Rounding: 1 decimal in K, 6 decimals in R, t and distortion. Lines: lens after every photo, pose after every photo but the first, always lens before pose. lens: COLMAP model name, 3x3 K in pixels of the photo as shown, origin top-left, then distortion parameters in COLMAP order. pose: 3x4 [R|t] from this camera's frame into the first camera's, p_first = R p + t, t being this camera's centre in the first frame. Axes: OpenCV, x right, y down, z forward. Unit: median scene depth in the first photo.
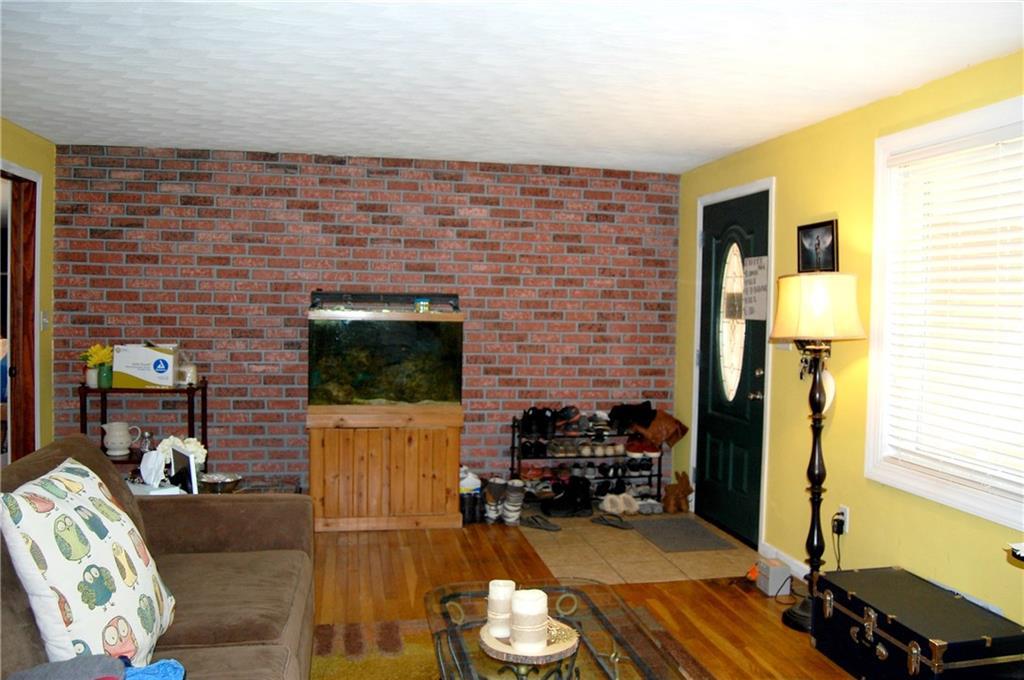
lens RADIAL K [[825.5, 0, 512.0], [0, 825.5, 340.0], [0, 0, 1]] dist [-0.104369, 0.001363]
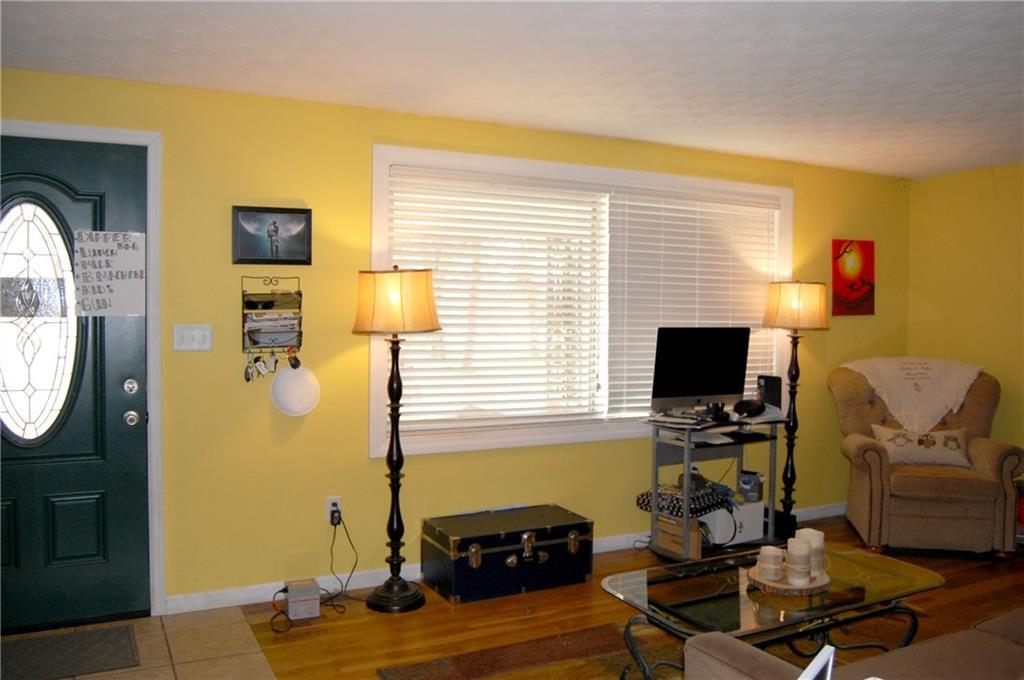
lens RADIAL K [[825.5, 0, 512.0], [0, 825.5, 340.0], [0, 0, 1]] dist [-0.104369, 0.001363]
pose [[-0.289561, -0.050335, 0.955835, -0.612042], [0.030866, 0.997606, 0.061885, -0.045515], [-0.956662, 0.047423, -0.287314, 1.054789]]
